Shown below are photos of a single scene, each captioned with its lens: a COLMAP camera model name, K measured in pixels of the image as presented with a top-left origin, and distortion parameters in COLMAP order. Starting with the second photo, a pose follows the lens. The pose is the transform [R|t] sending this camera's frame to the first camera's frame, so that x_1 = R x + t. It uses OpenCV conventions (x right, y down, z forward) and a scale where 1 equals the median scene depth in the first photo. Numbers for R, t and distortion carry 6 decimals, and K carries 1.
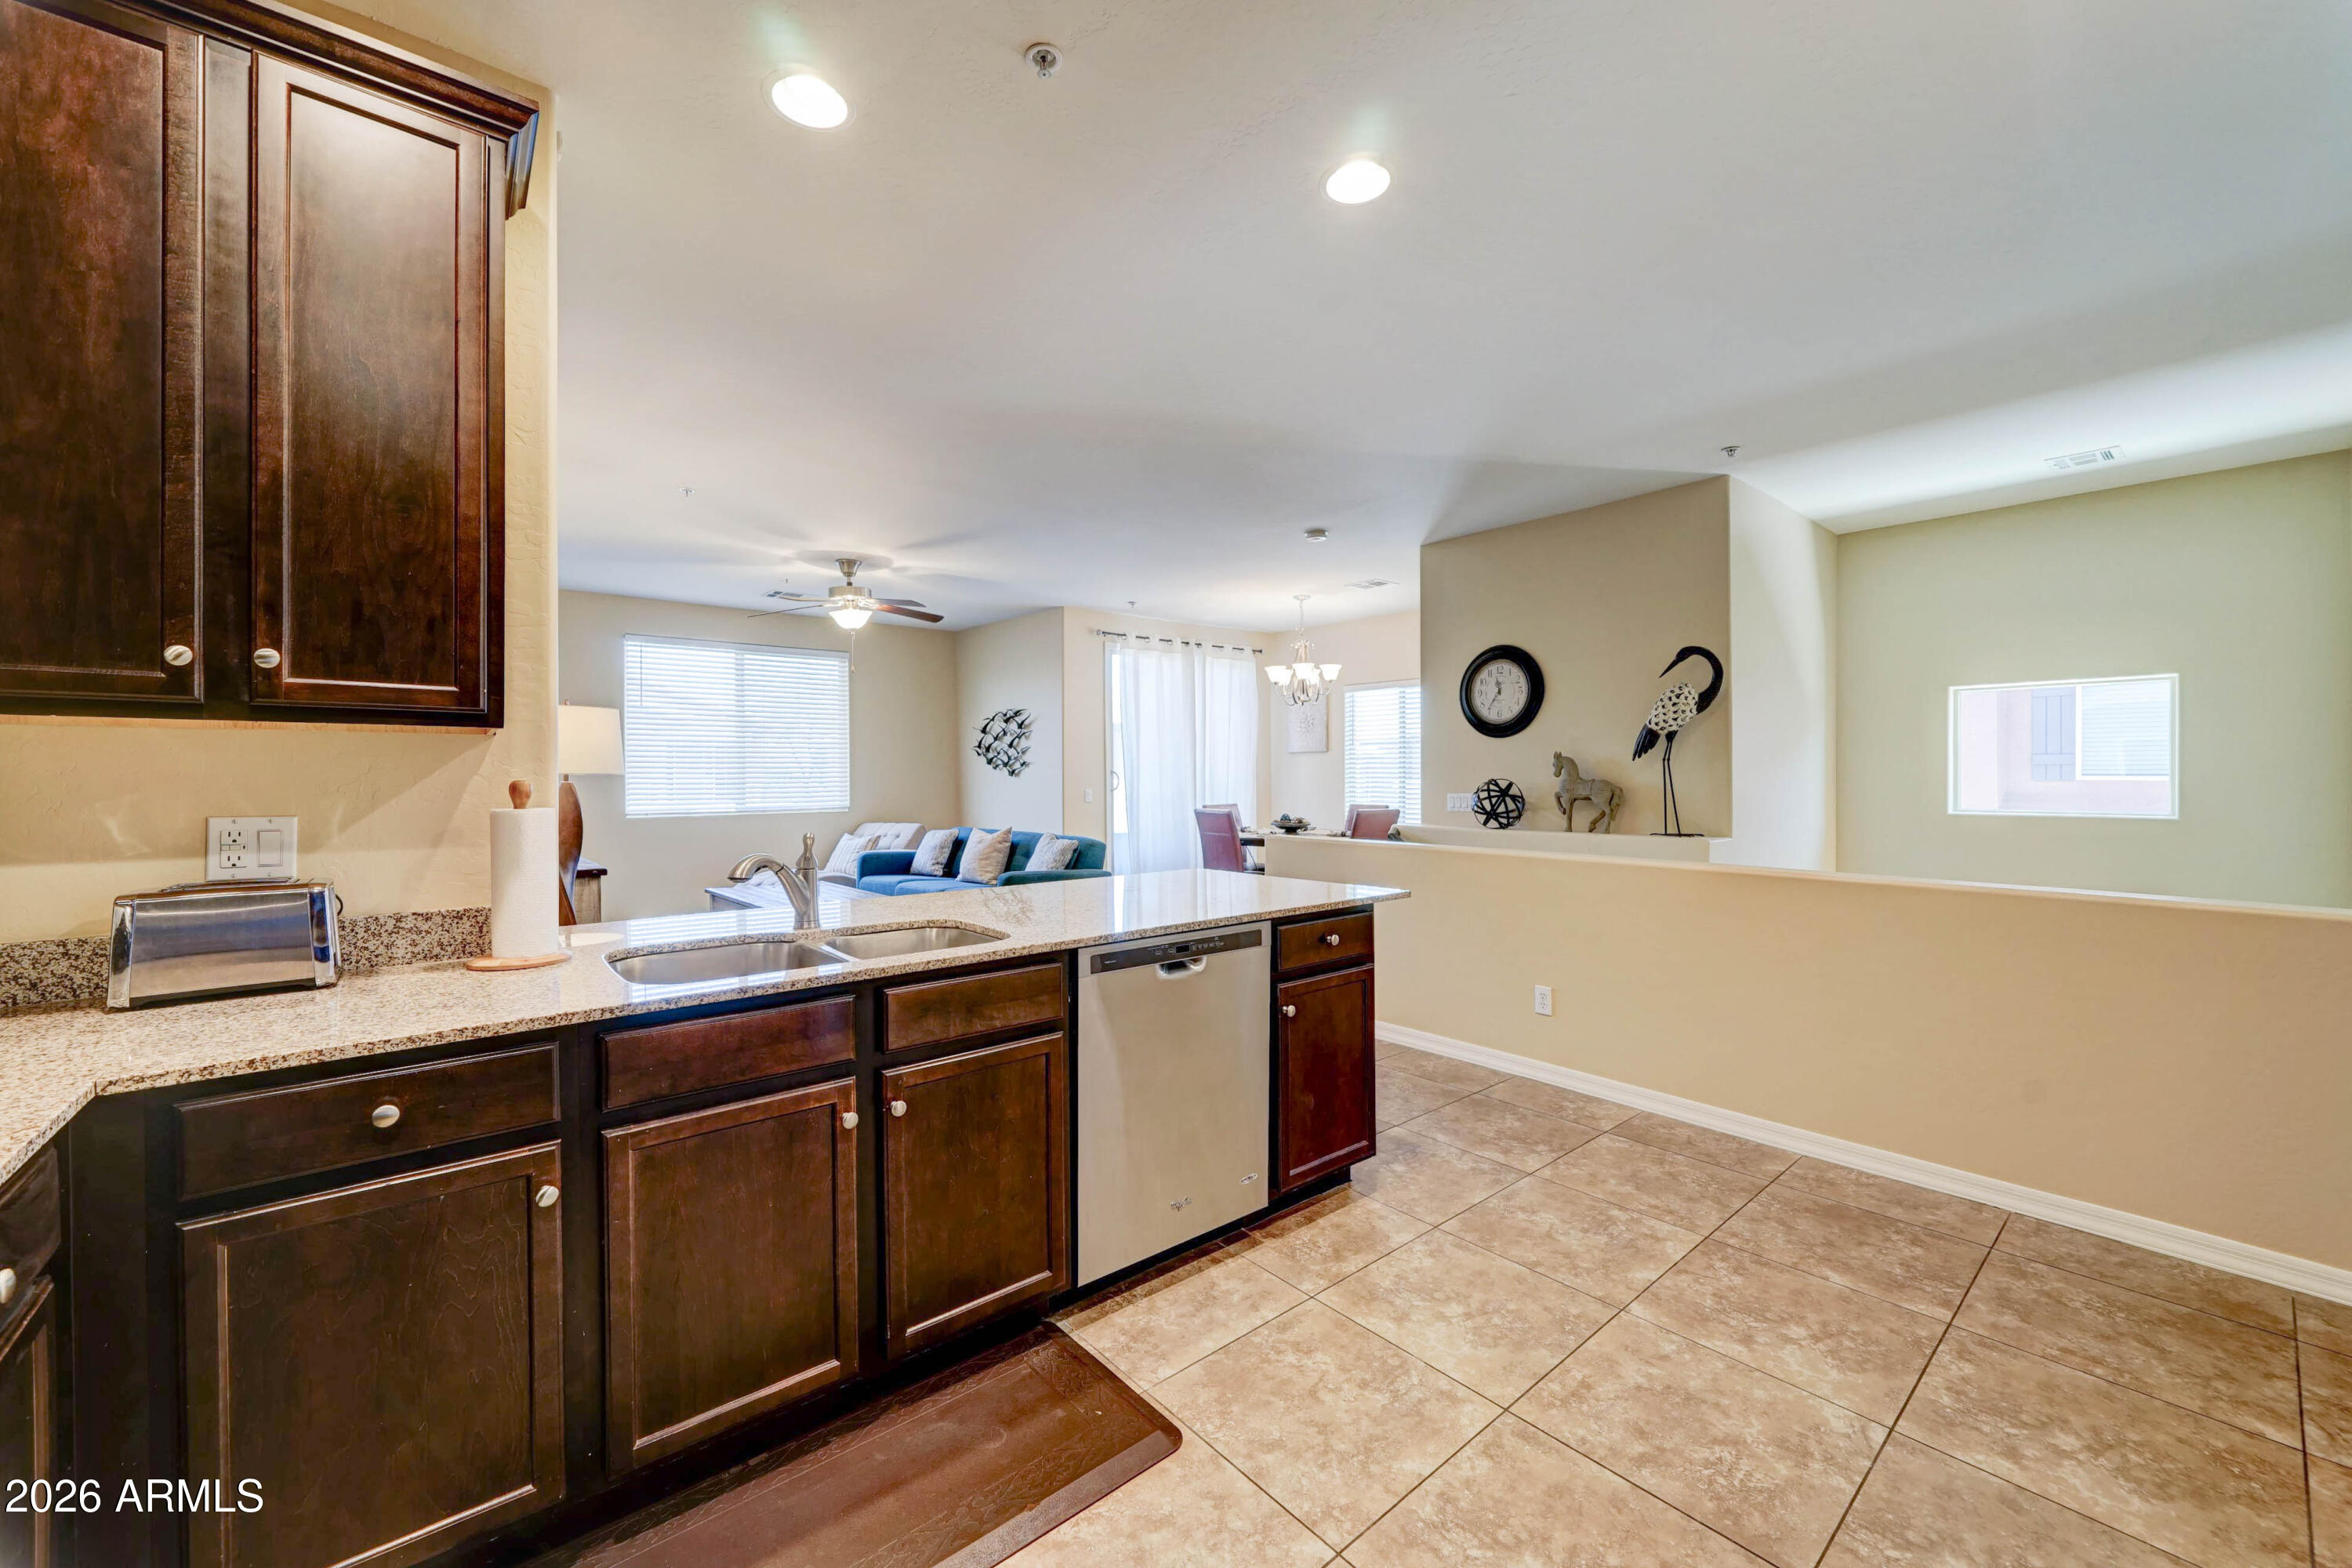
lens RADIAL K [[899.4, 0, 1173.9], [0, 899.4, 829.8], [0, 0, 1]] dist [-0.006942, 0.000228]
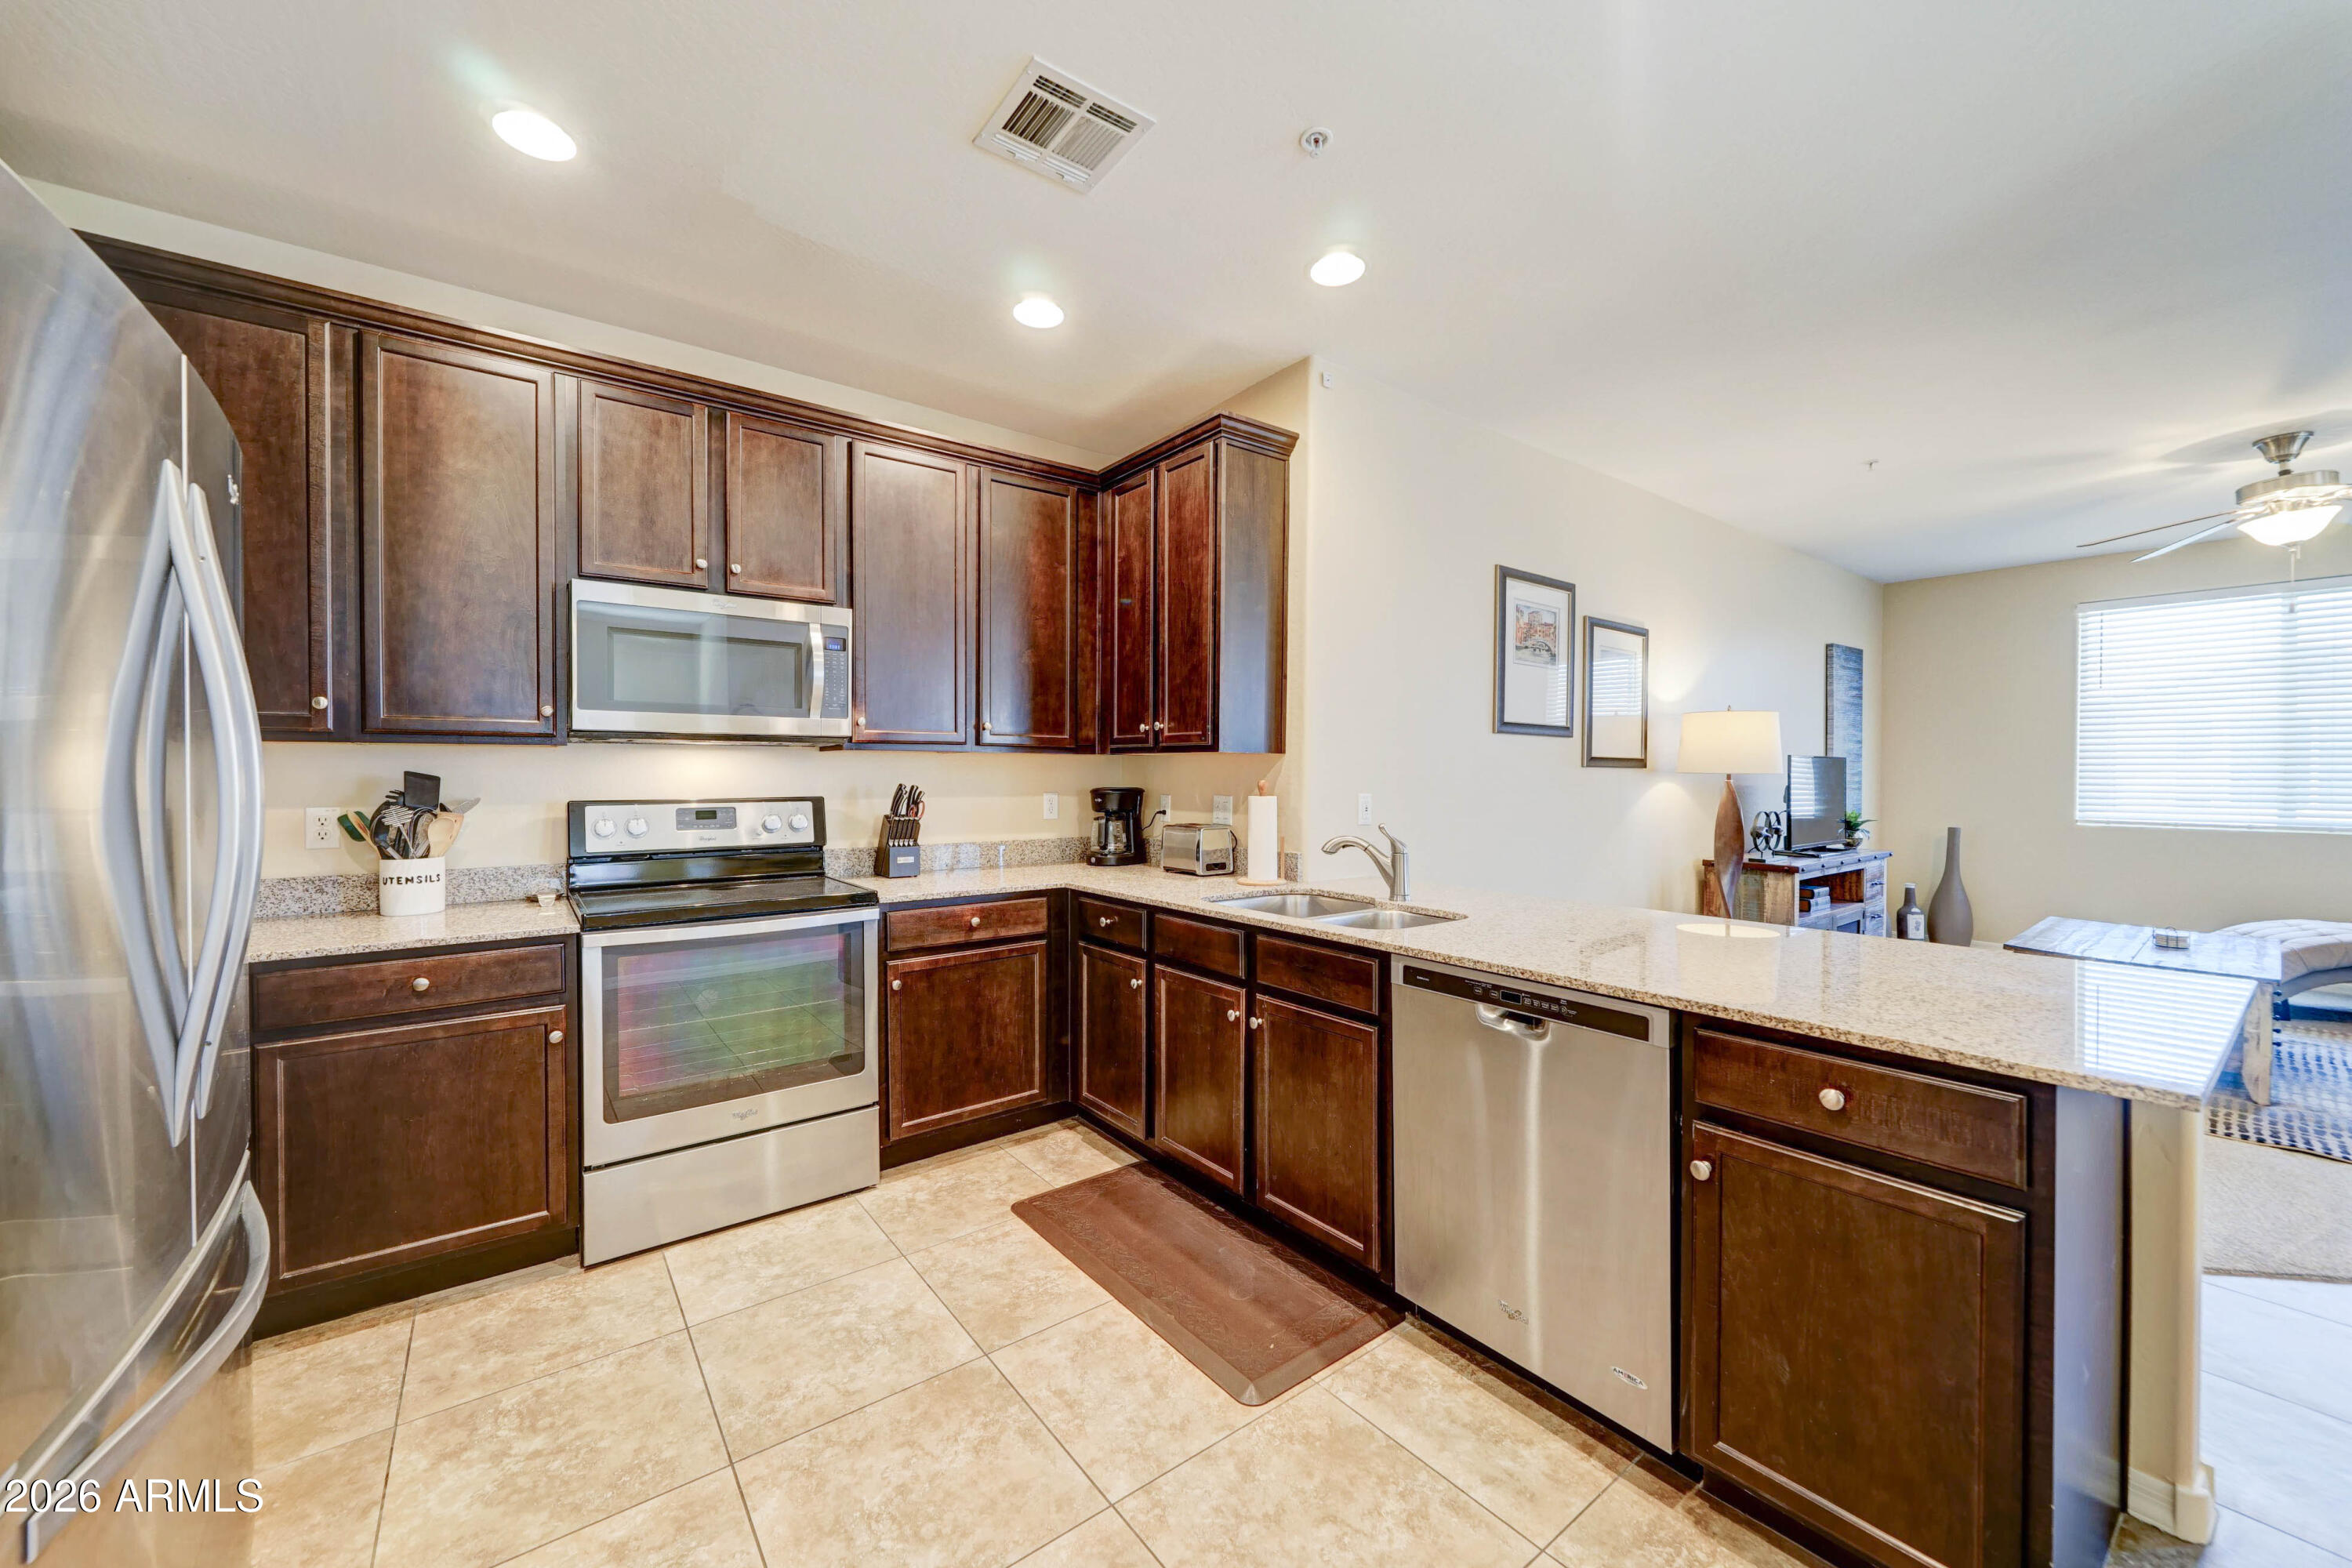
lens RADIAL K [[889.8, 0, 1176.0], [0, 889.8, 784.0], [0, 0, 1]] dist [-0.000559, 0.000171]
pose [[-0.042519, 0.018508, -0.998924, 0.688247], [-0.064437, 0.997696, 0.021228, -0.041996], [0.997016, 0.065271, -0.041228, 0.598966]]
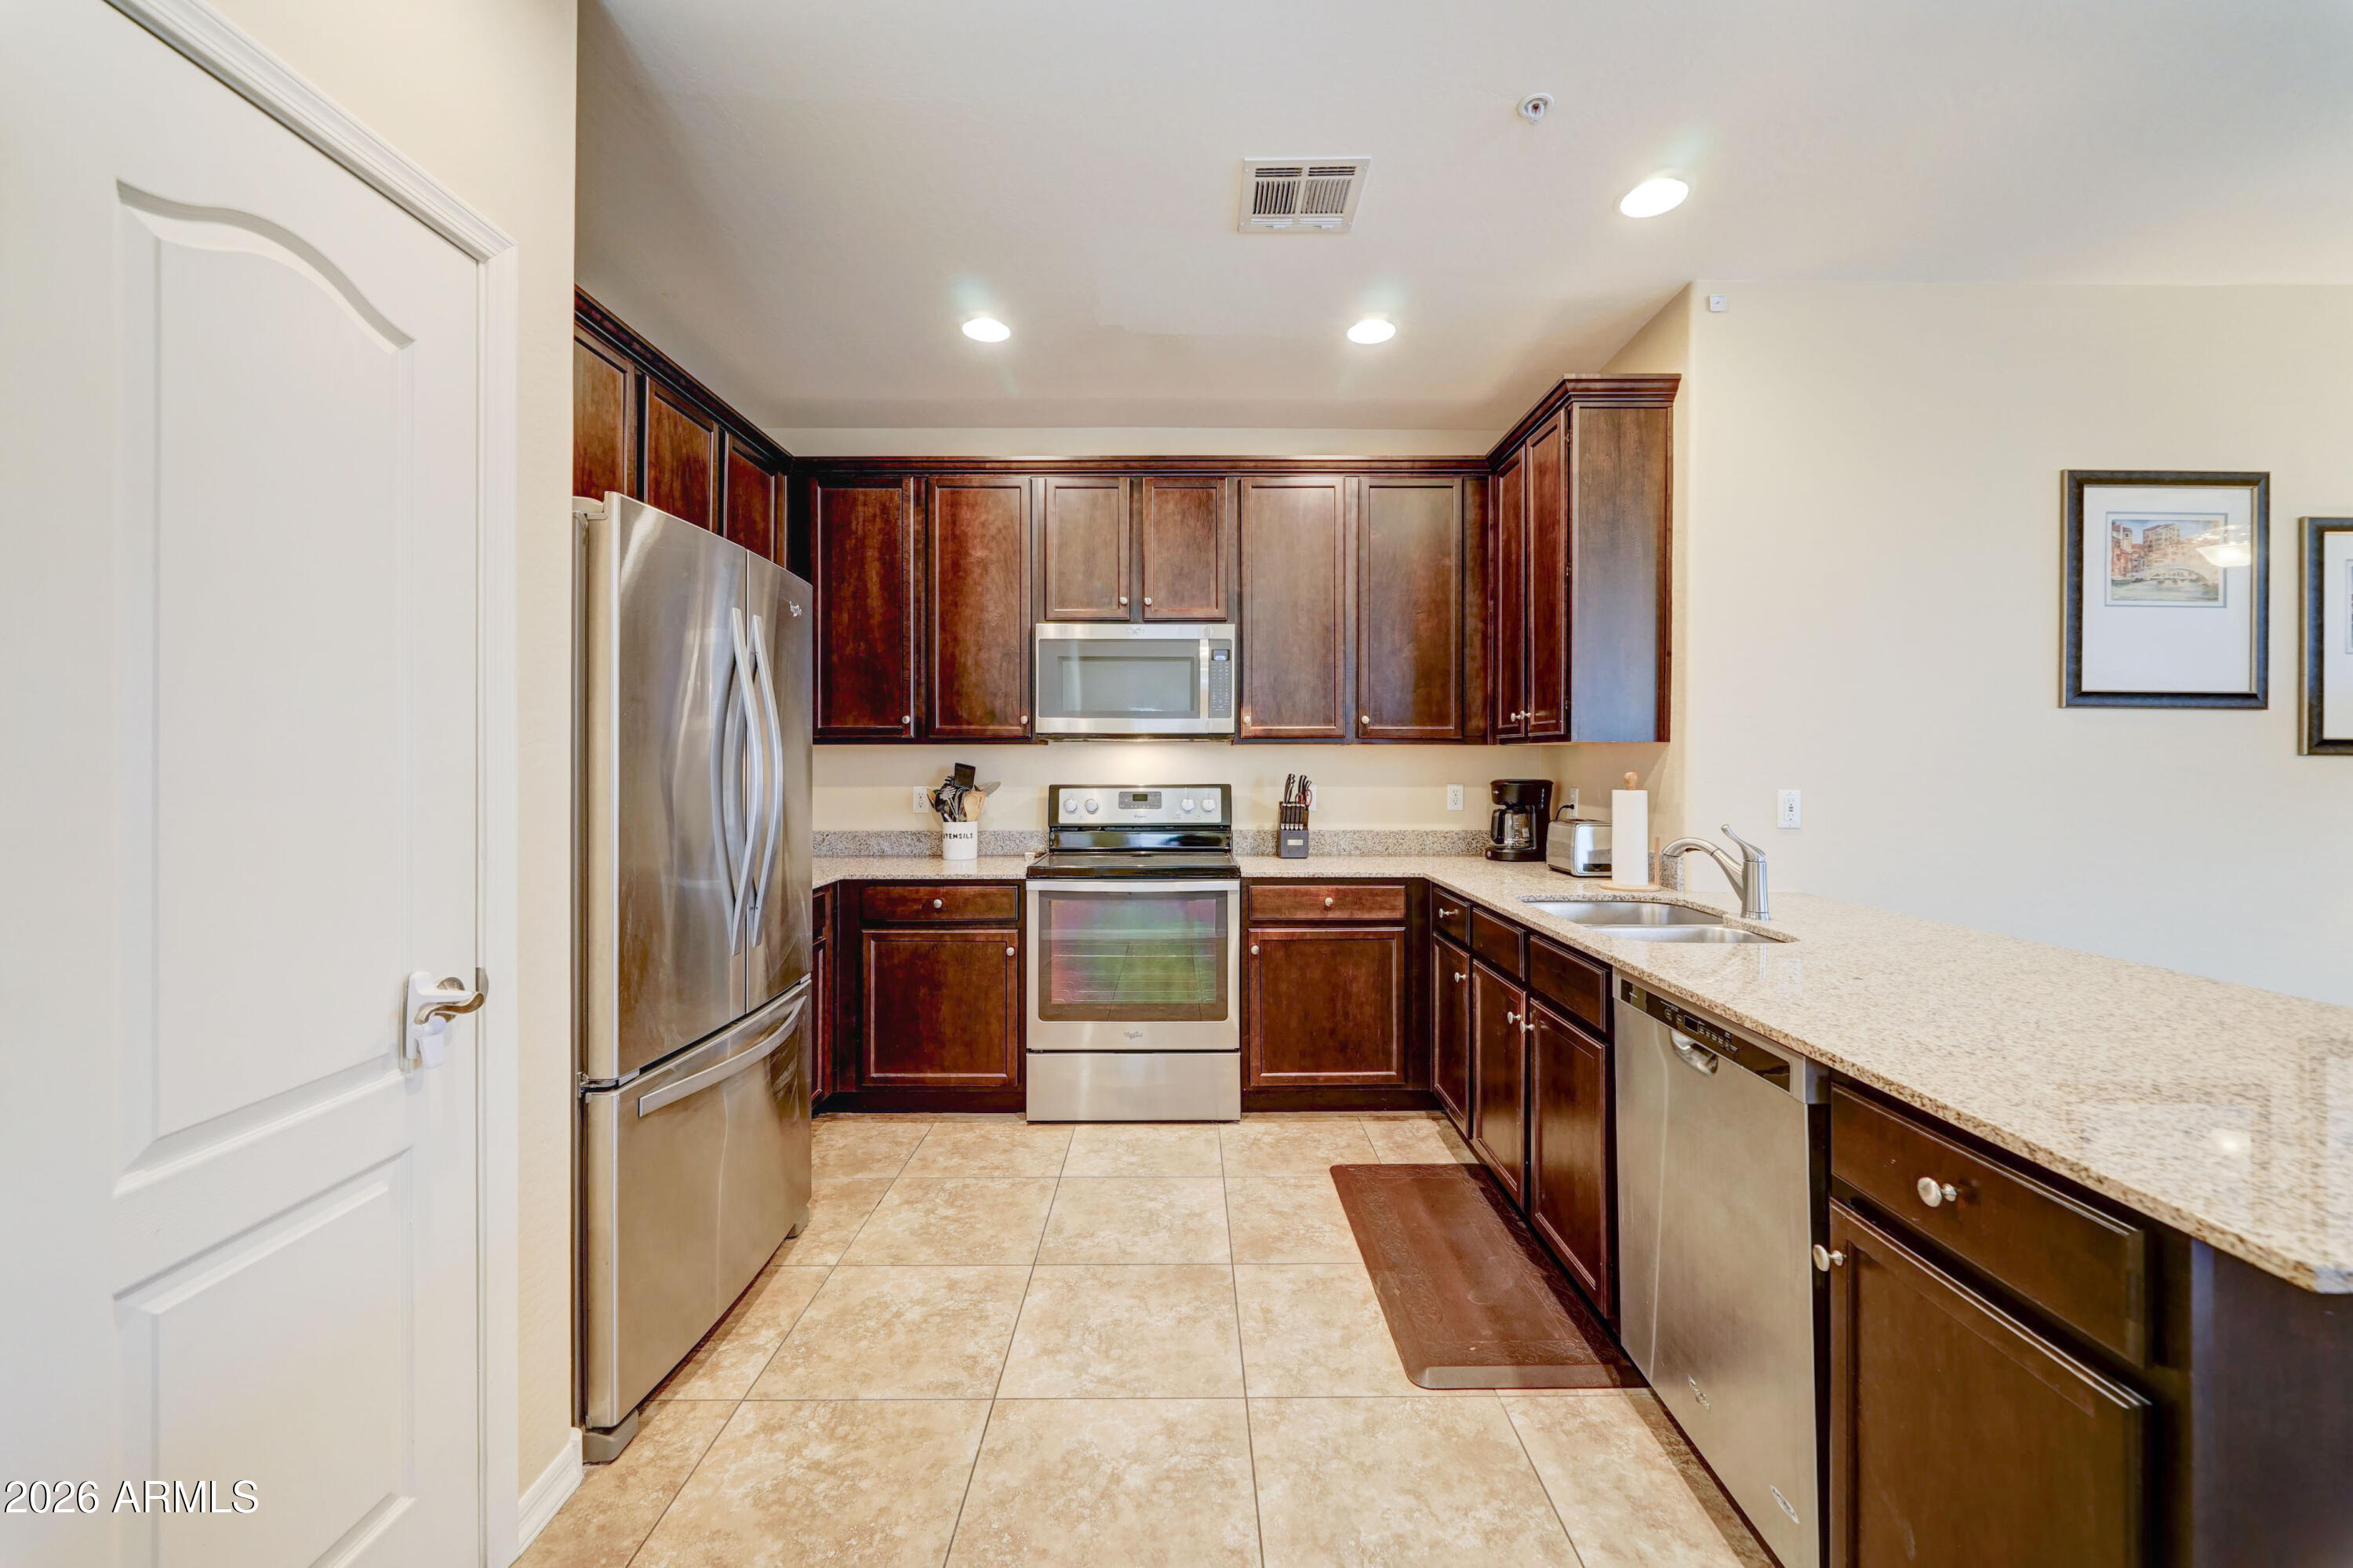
lens RADIAL K [[935.7, 0, 1181.8], [0, 935.7, 759.6], [0, 0, 1]] dist [-0.001092, -0.000114]
pose [[-0.636782, 0.003861, -0.771035, 0.693089], [-0.045535, 0.998054, 0.042604, -0.067200], [0.769698, 0.062239, -0.635367, 0.954458]]
